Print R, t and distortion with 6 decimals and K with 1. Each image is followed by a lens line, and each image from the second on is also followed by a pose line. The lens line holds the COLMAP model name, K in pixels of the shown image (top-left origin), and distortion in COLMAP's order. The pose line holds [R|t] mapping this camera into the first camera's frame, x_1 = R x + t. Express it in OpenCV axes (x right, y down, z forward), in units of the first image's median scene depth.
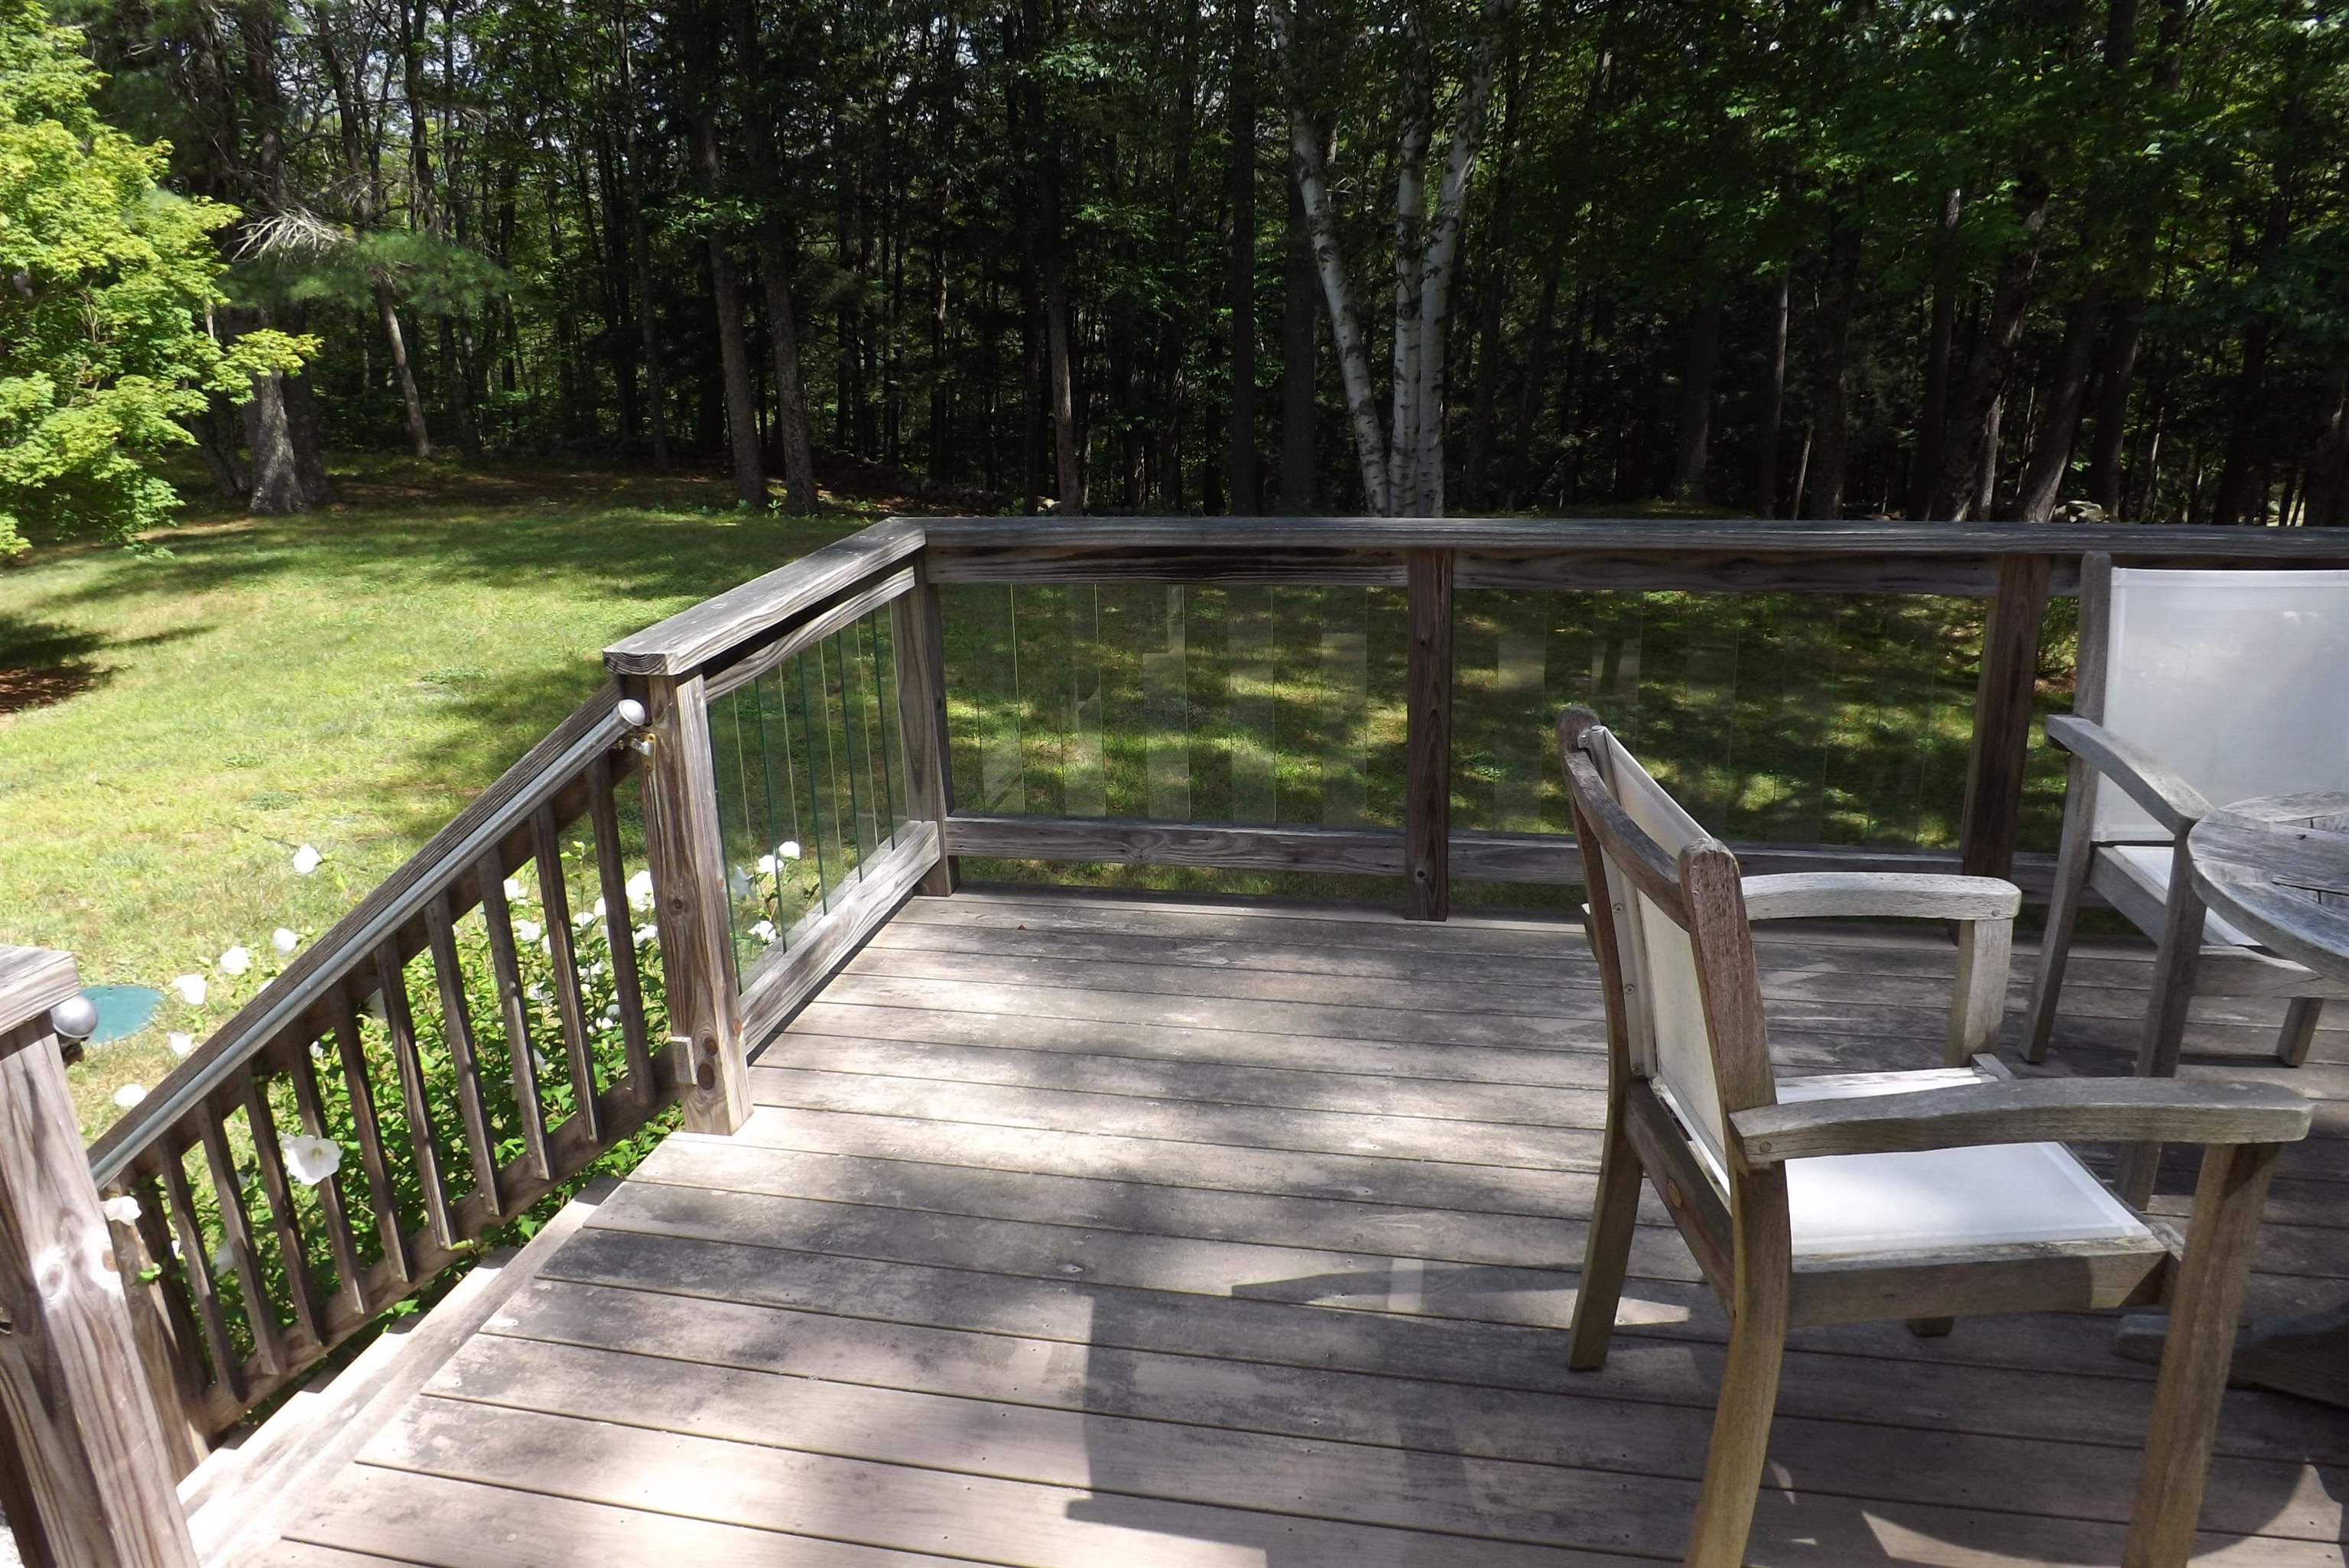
lens RADIAL K [[1704.0, 0, 1184.2], [0, 1704.0, 774.6], [0, 0, 1]] dist [-0.056678, 0.000514]
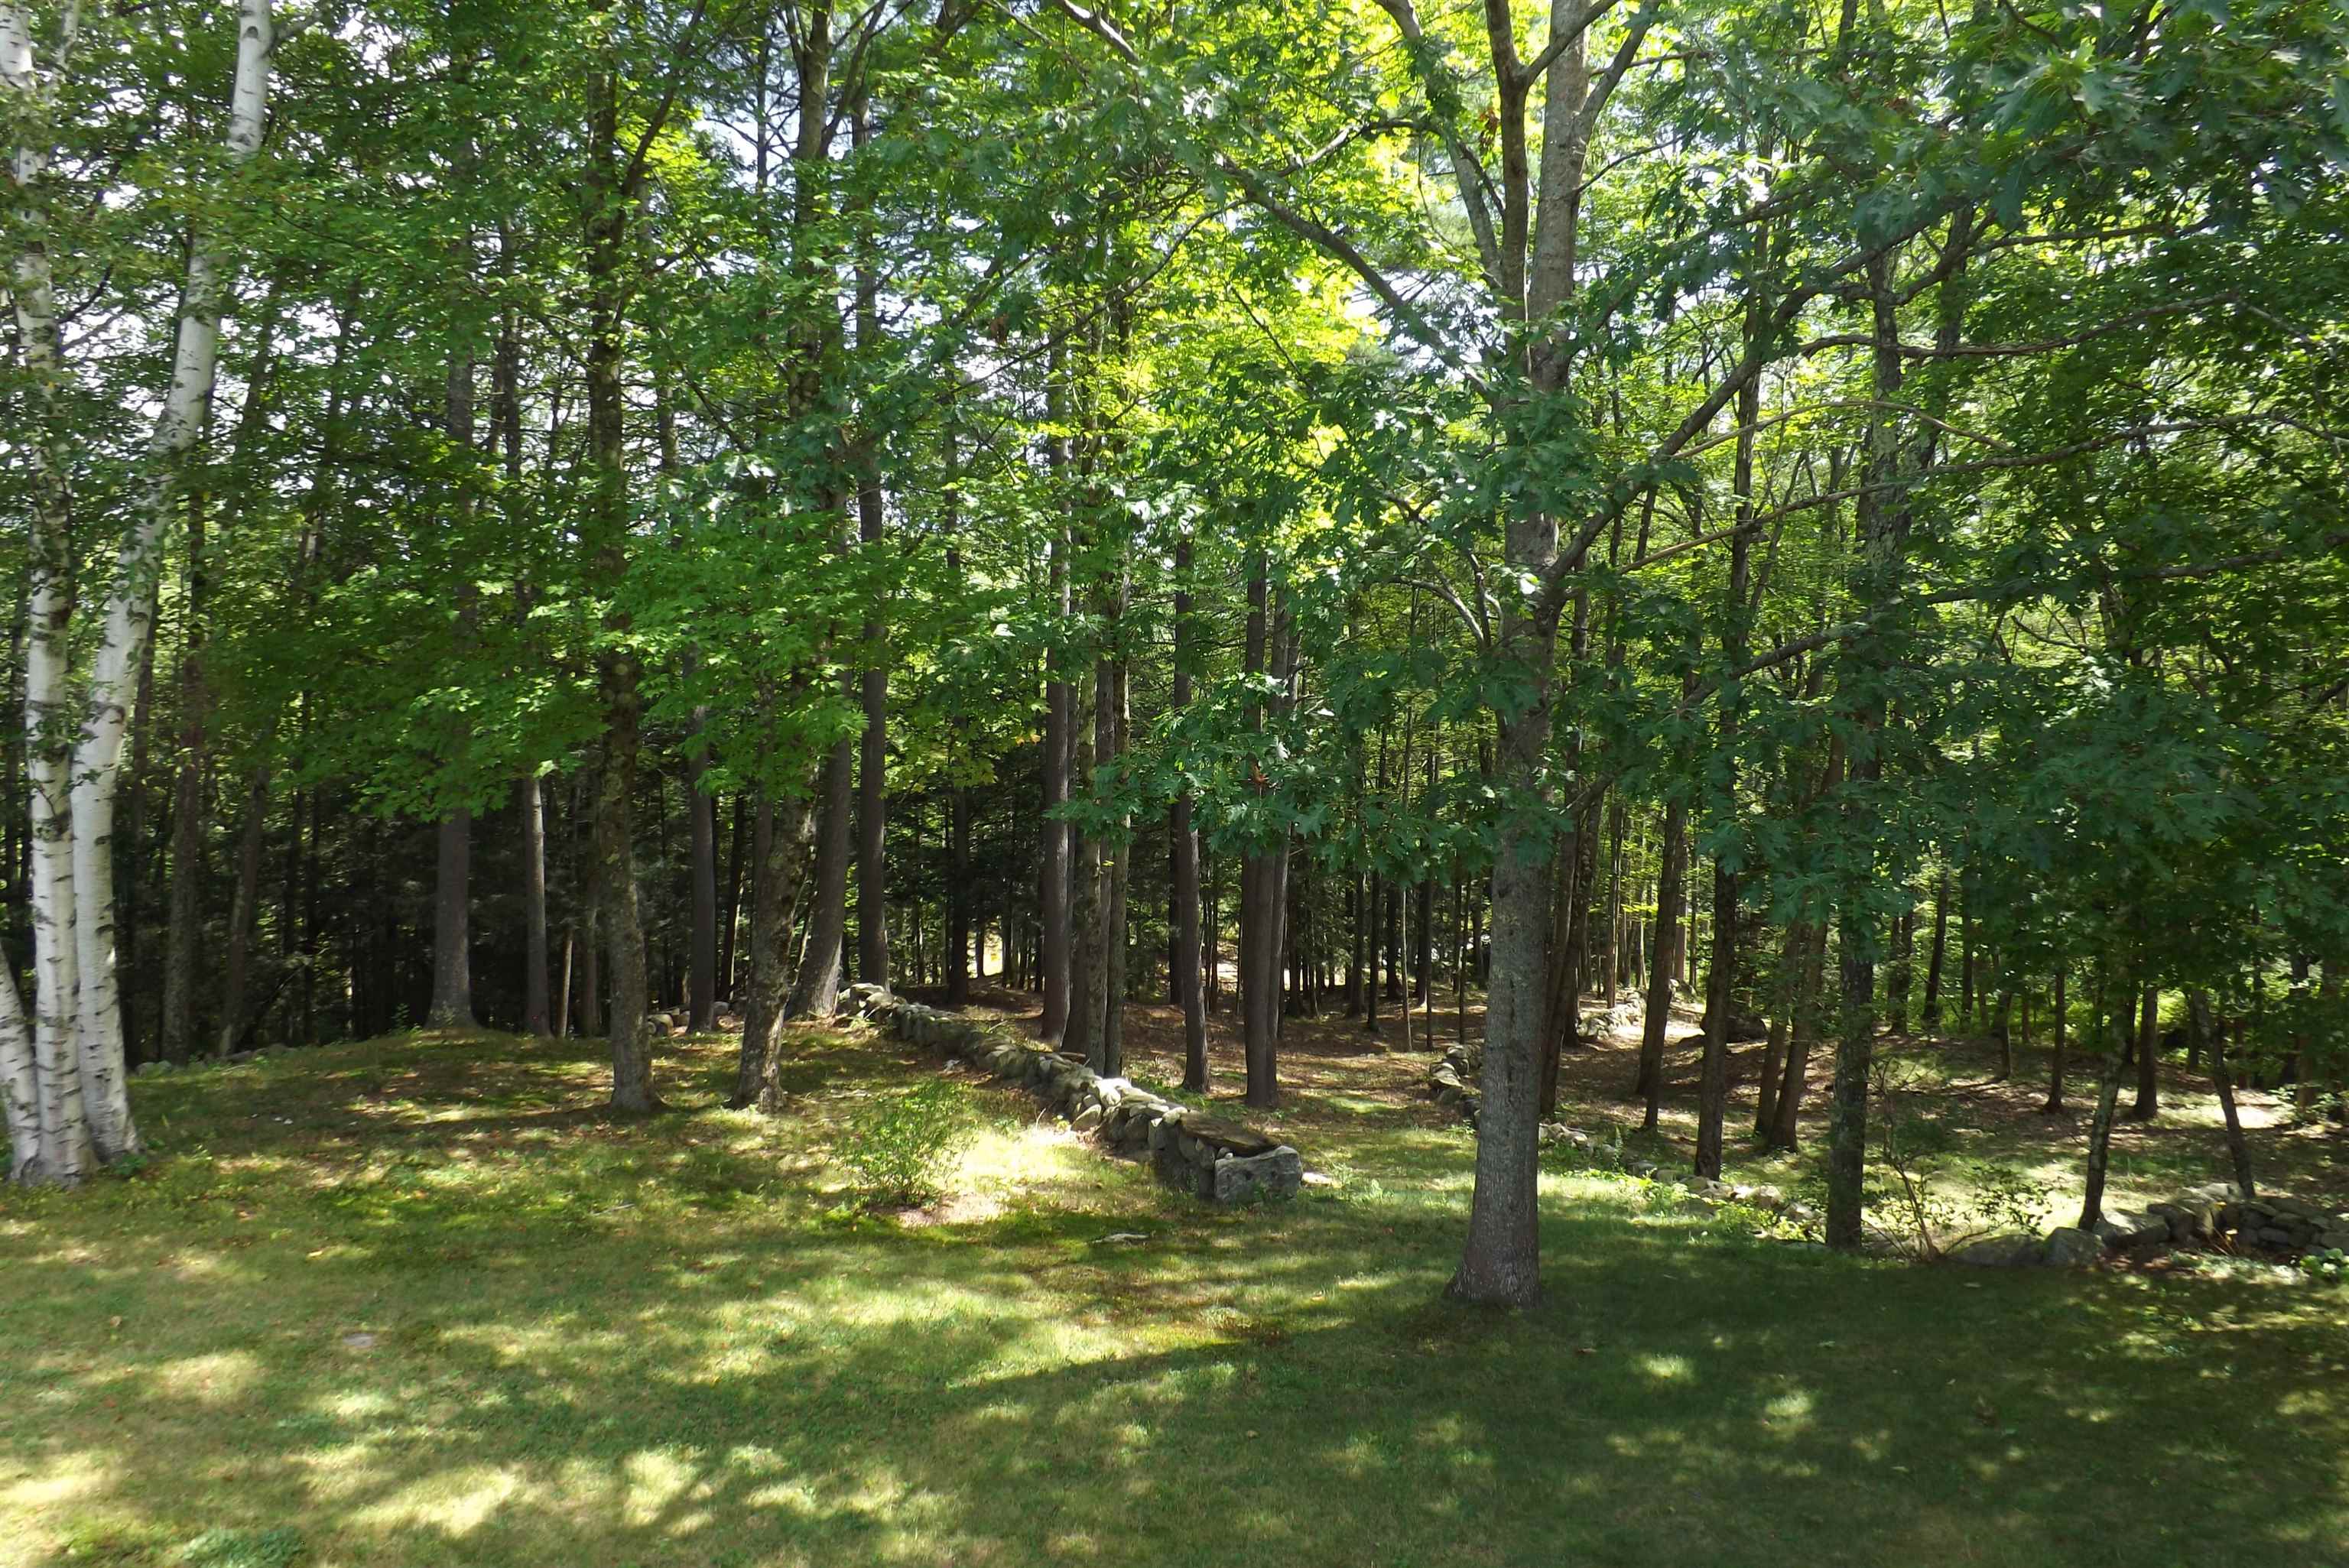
lens RADIAL K [[1704.0, 0, 1184.2], [0, 1704.0, 774.6], [0, 0, 1]] dist [-0.056678, 0.000514]
pose [[0.757879, -0.007746, 0.652349, 0.038013], [0.190458, 0.958997, -0.209880, -0.058106], [-0.623975, 0.283309, 0.728279, 0.185362]]
